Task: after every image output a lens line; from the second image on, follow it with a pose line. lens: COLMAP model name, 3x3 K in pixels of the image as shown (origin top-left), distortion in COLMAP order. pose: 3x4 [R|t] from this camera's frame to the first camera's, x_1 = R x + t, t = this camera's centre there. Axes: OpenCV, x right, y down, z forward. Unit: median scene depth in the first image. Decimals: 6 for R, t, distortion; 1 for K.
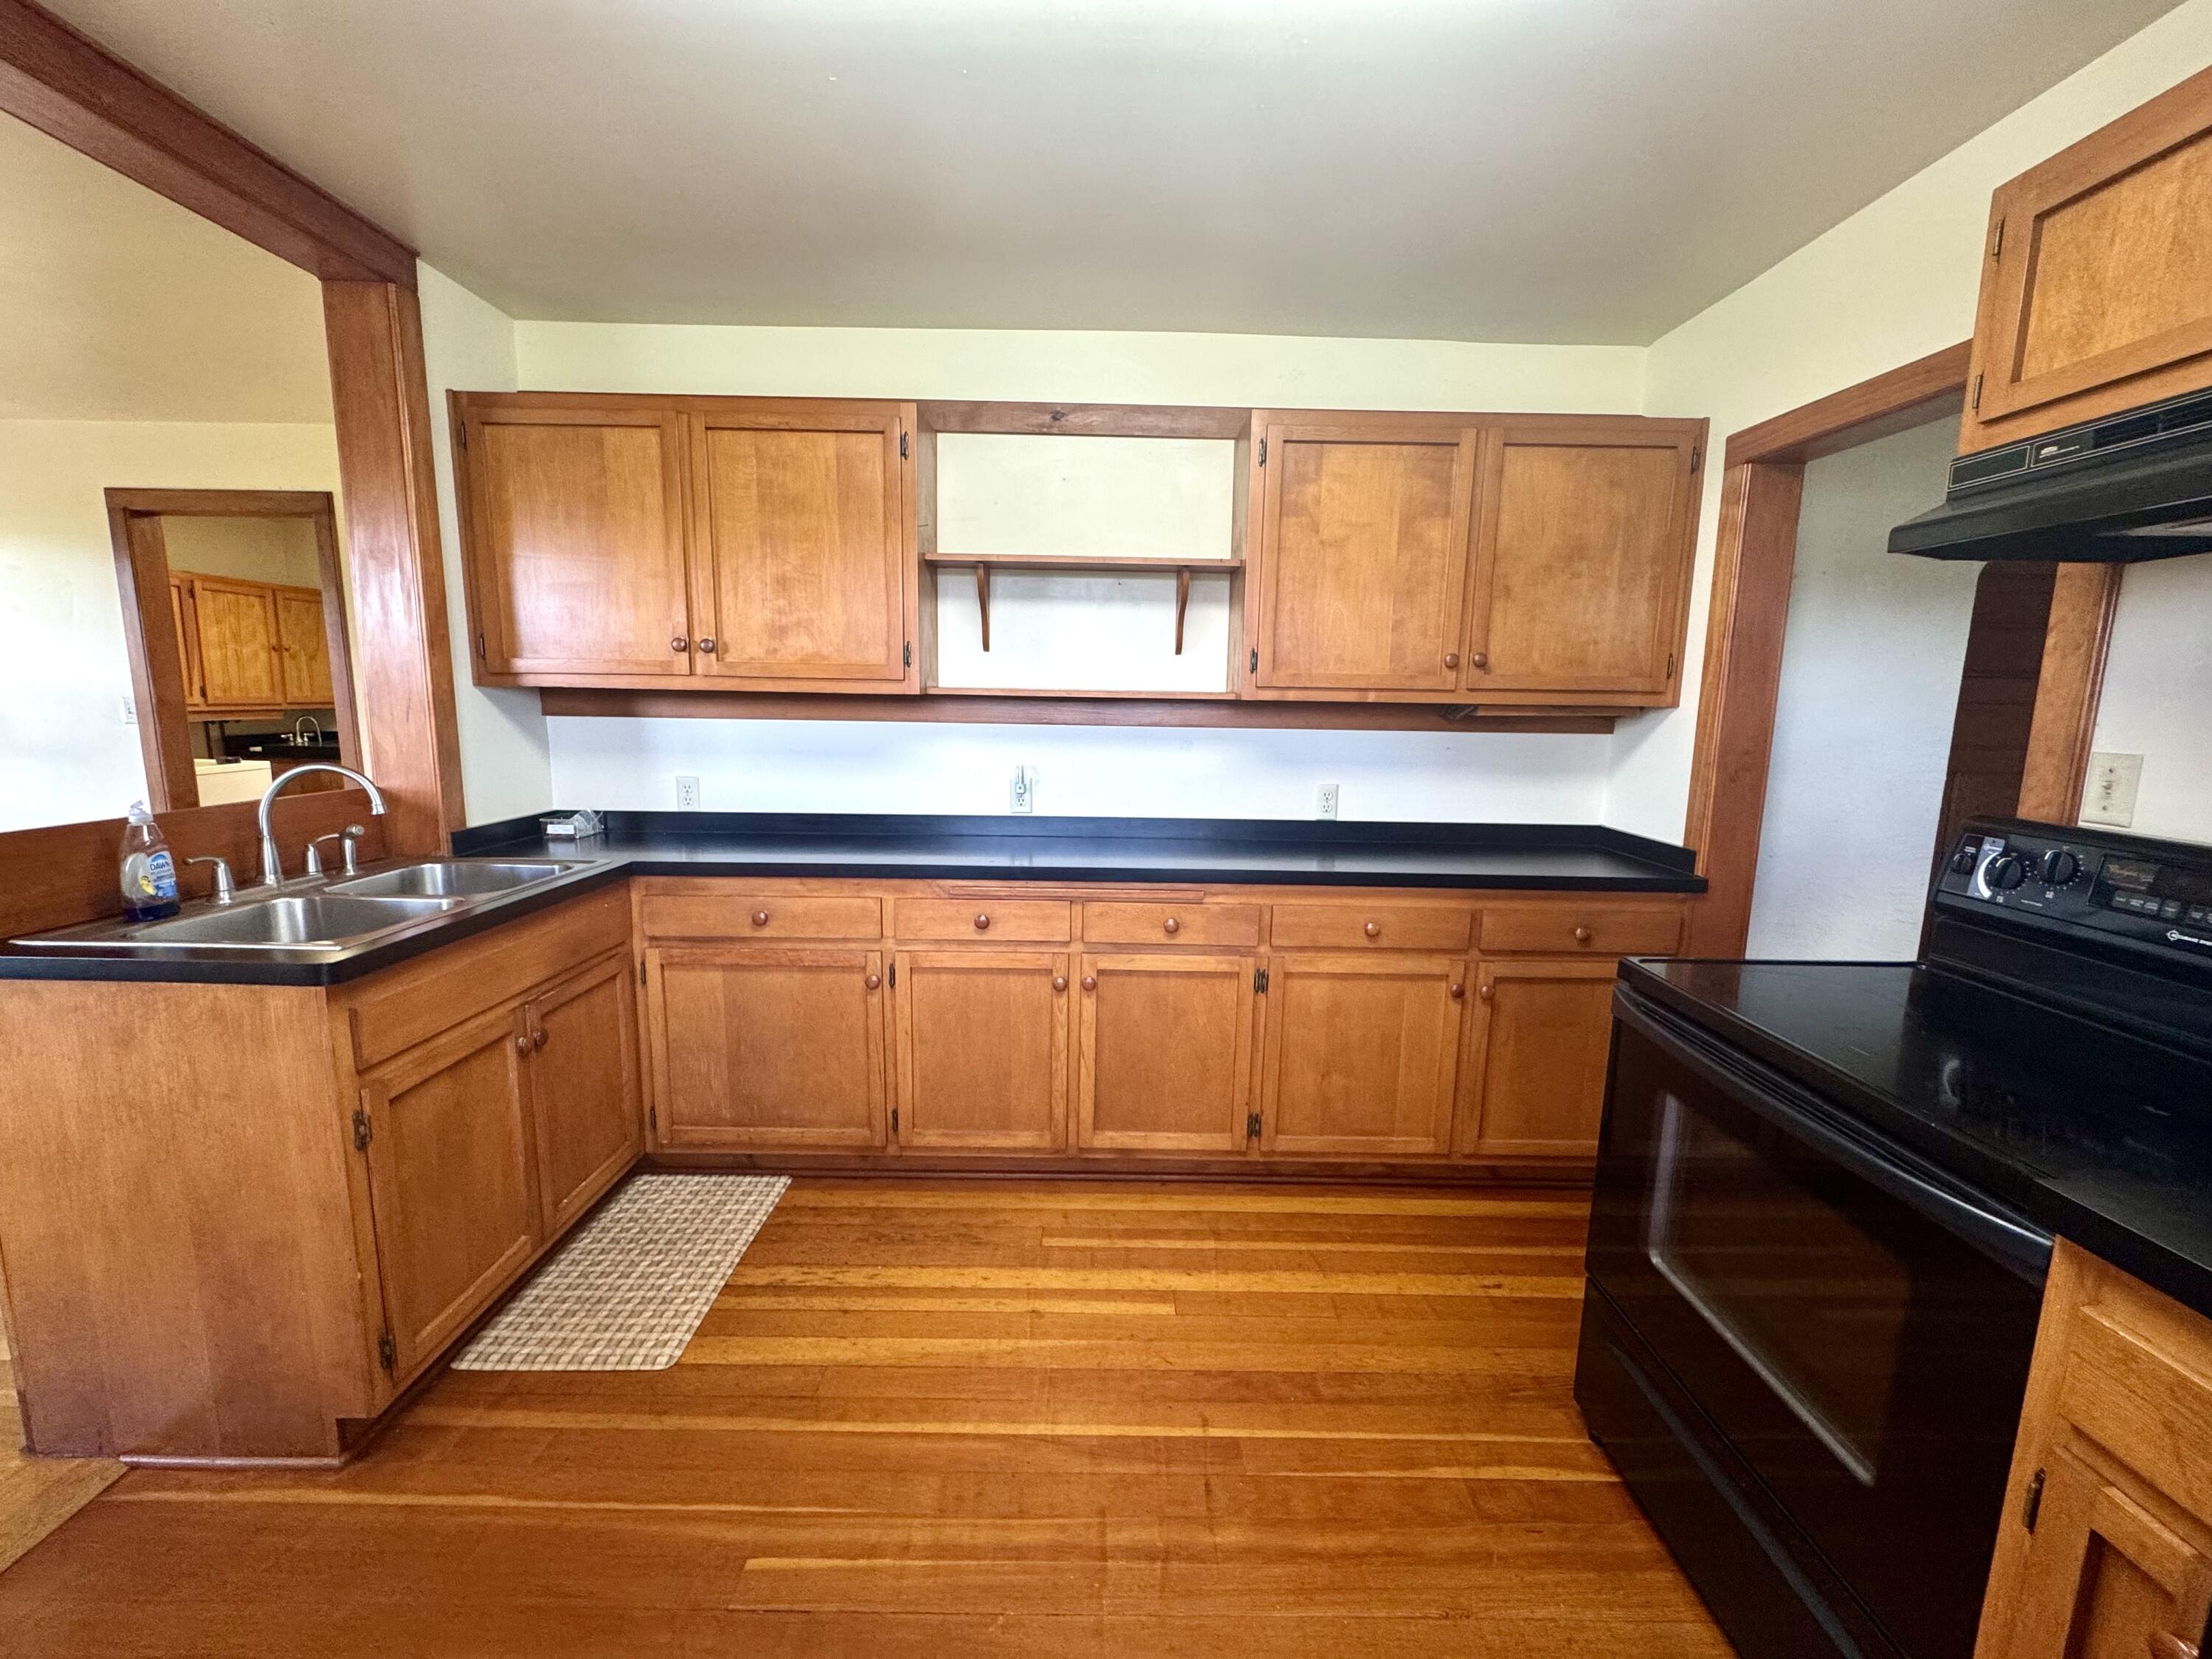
lens RADIAL K [[883.6, 0, 1106.7], [0, 883.6, 828.5], [0, 0, 1]] dist [-0.004404, -0.000270]
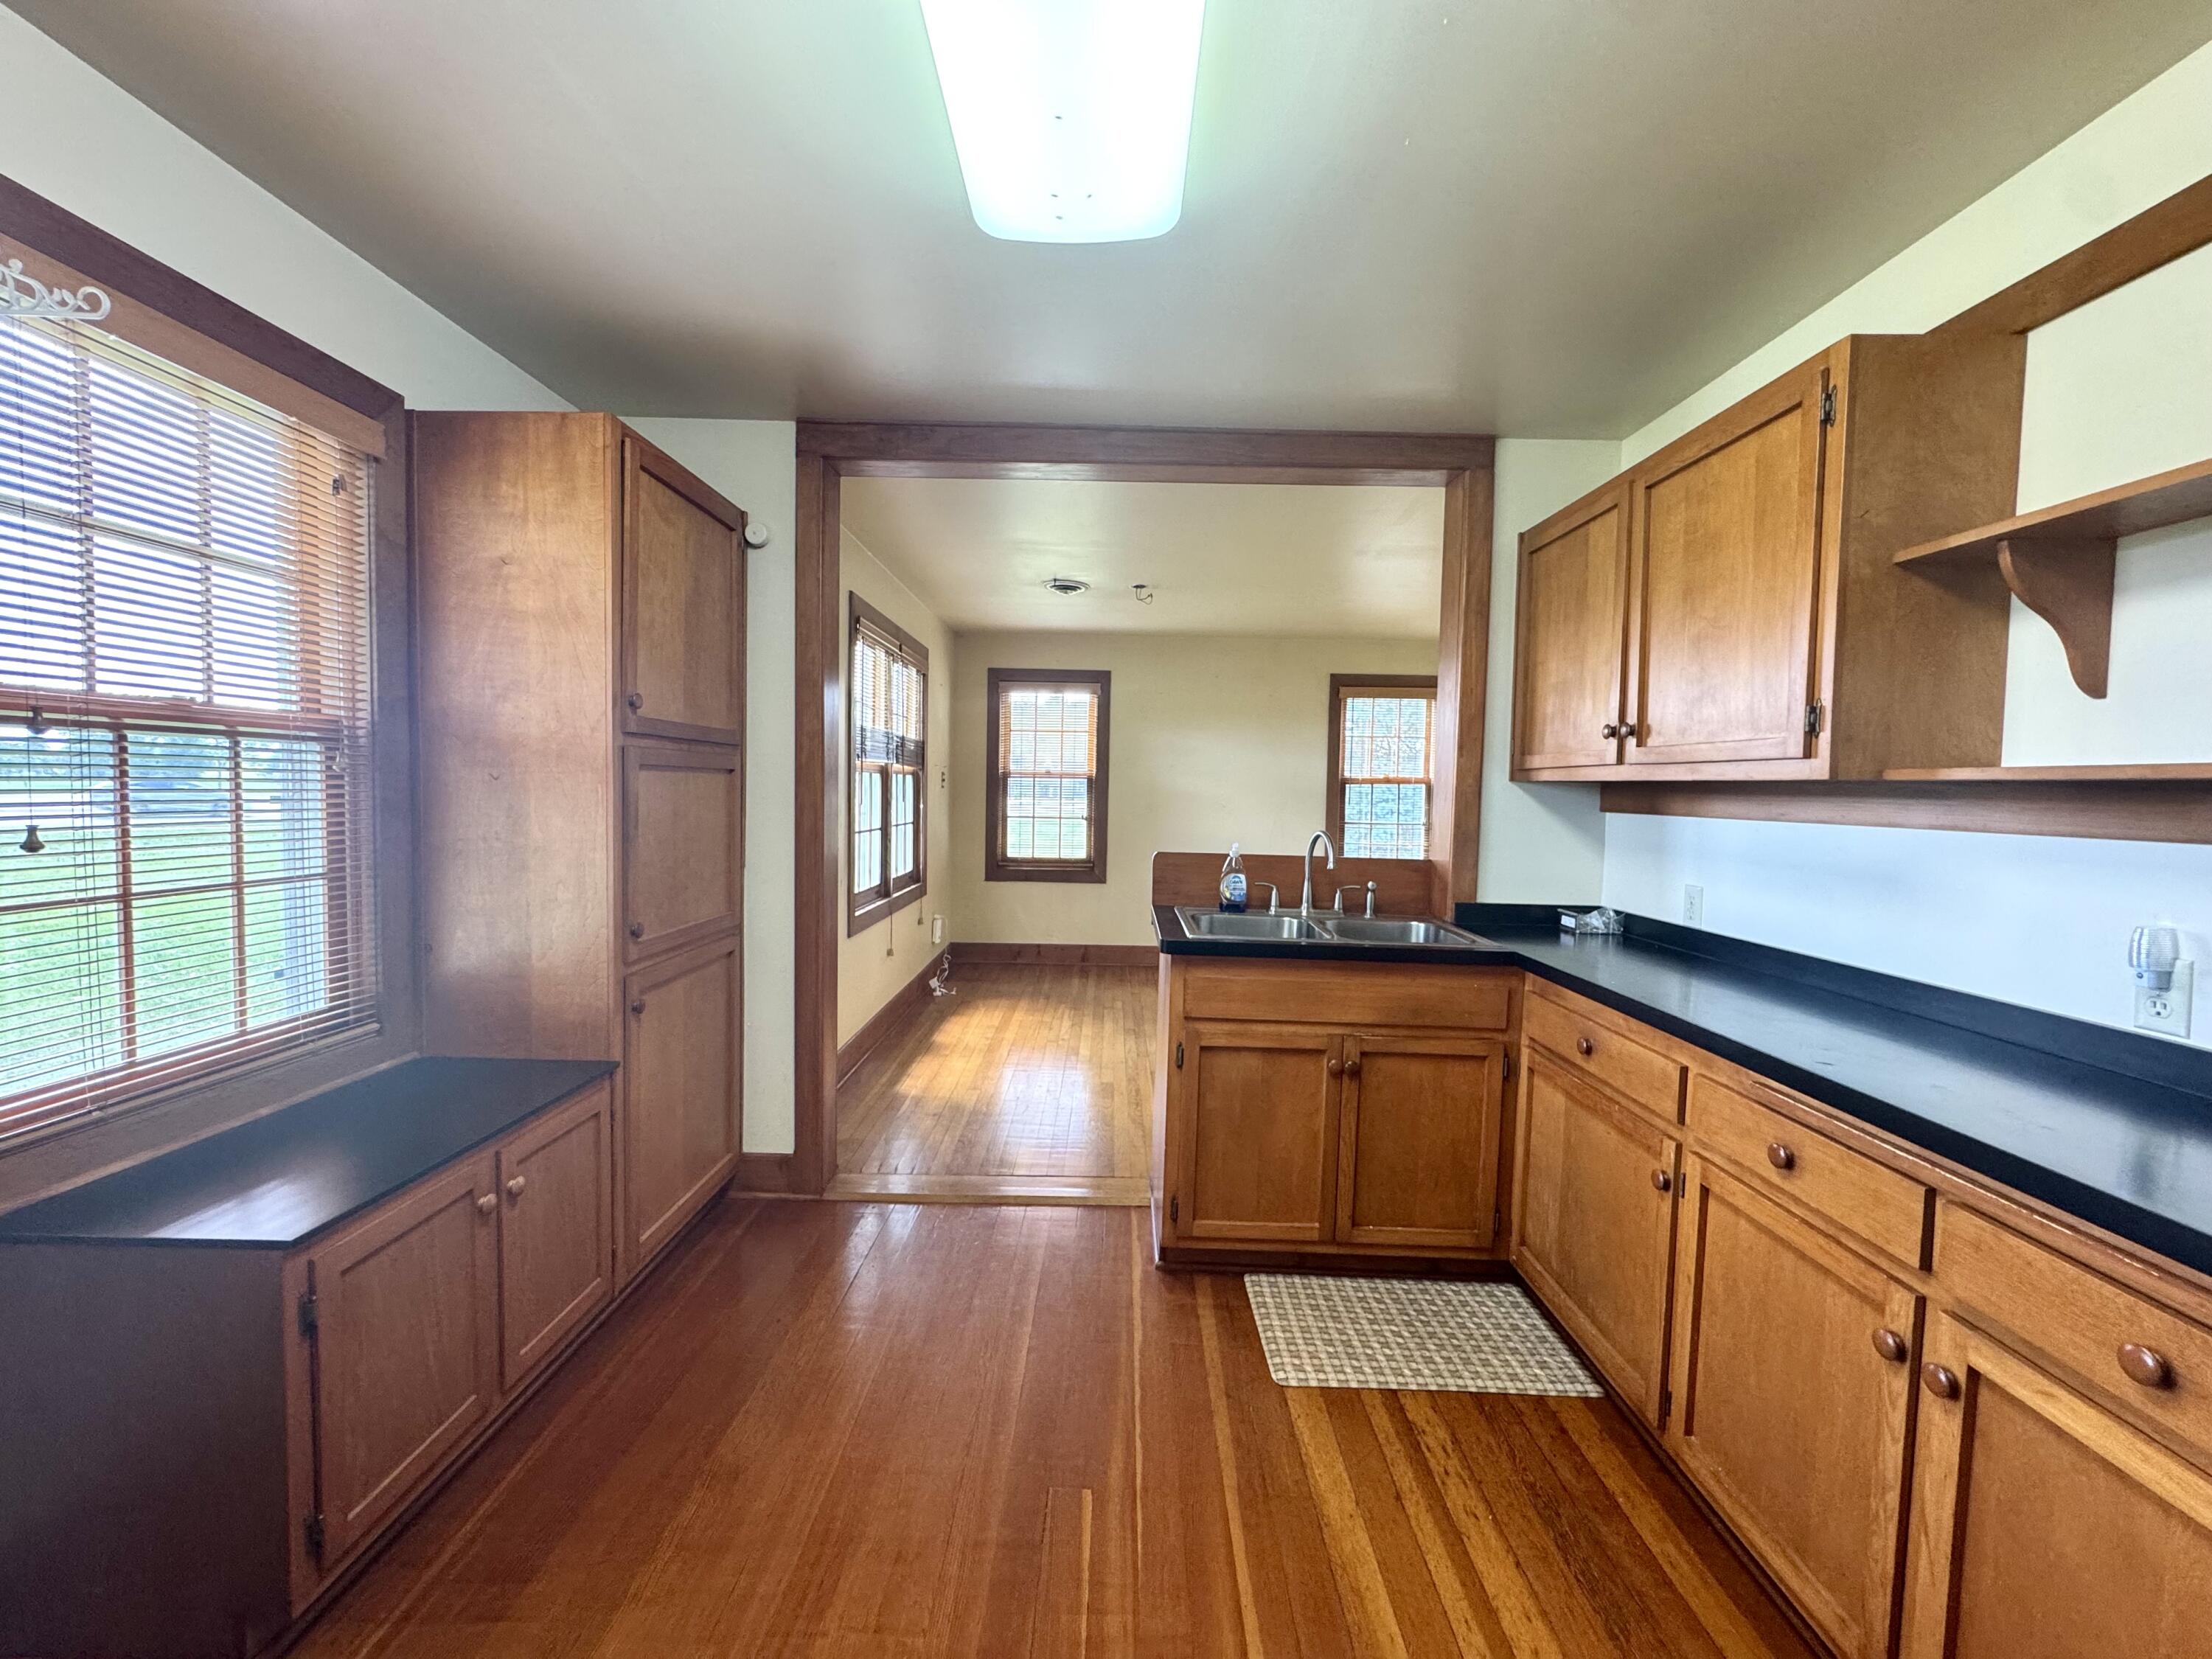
lens RADIAL K [[883.6, 0, 1106.9], [0, 883.6, 829.7], [0, 0, 1]] dist [-0.004404, -0.000270]
pose [[-0.017064, 0.030614, -0.999386, 0.443128], [-0.174788, 0.984049, 0.033128, -0.048782], [0.984458, 0.175246, -0.011441, 0.523622]]
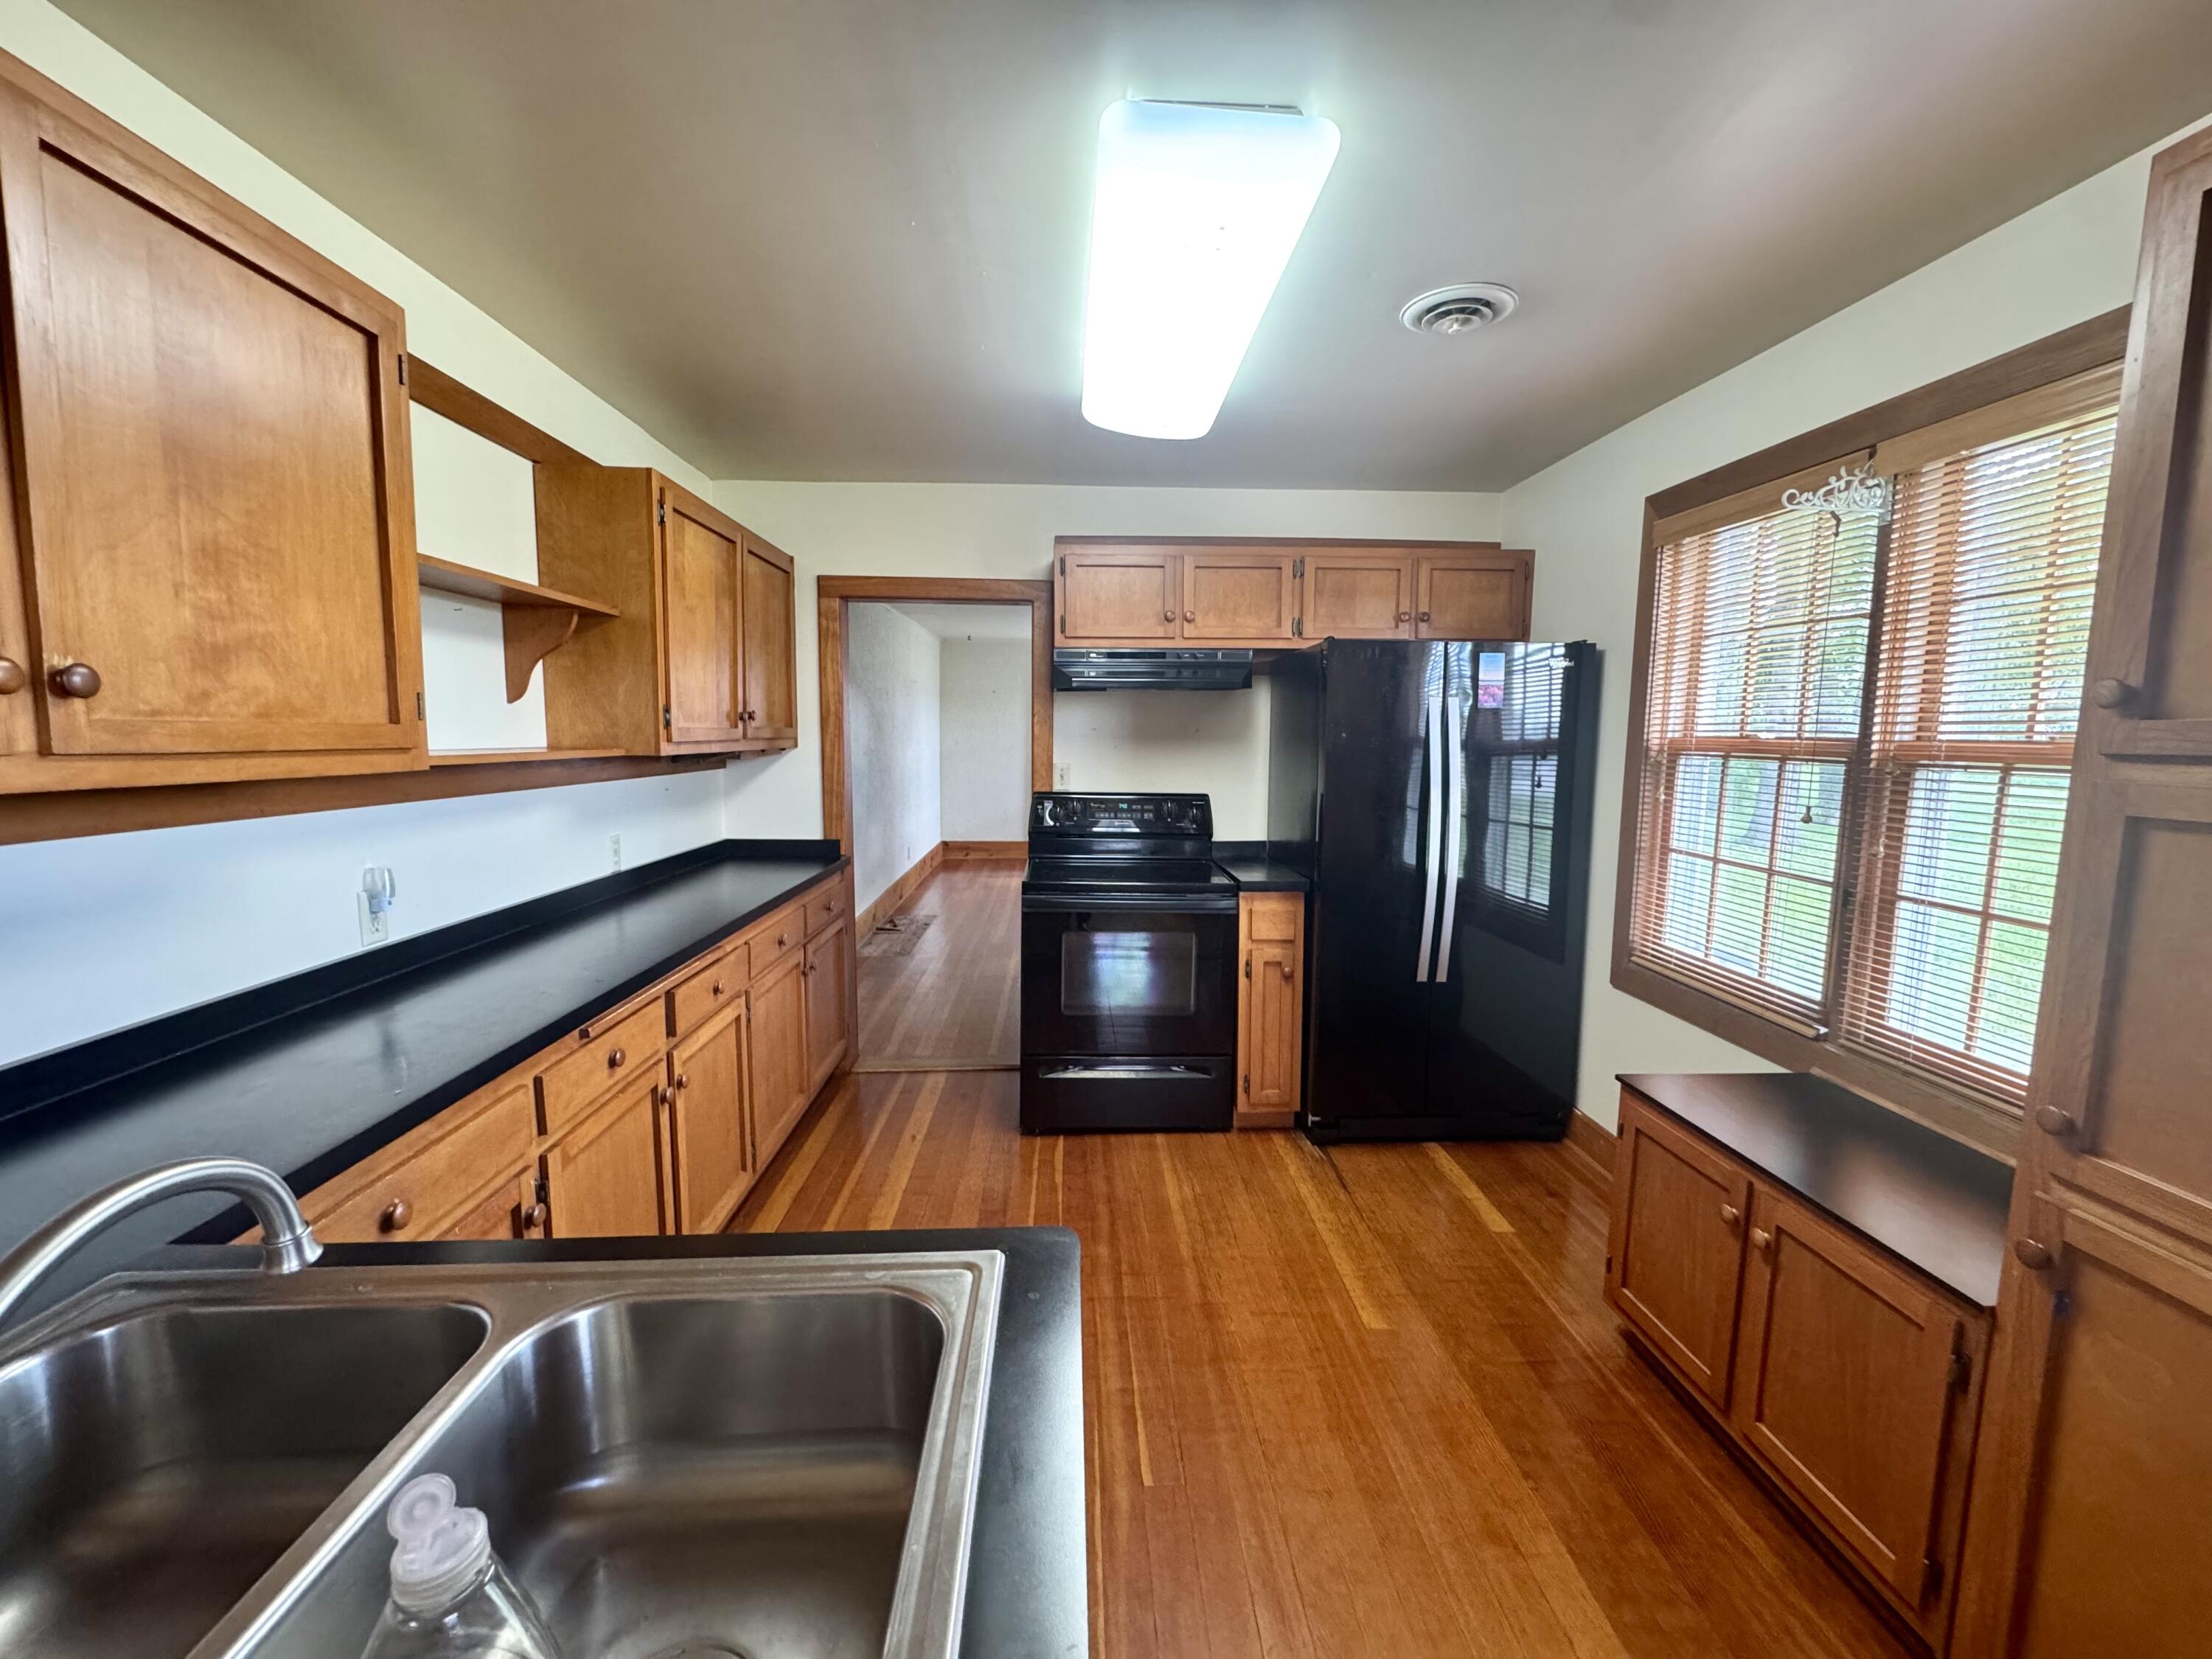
lens RADIAL K [[883.6, 0, 1105.5], [0, 883.6, 833.4], [0, 0, 1]] dist [-0.004404, -0.000270]
pose [[-0.035767, -0.131190, 0.990712, -0.884667], [0.142110, 0.980604, 0.134982, -0.128450], [-0.989204, 0.145618, -0.016430, 0.561295]]
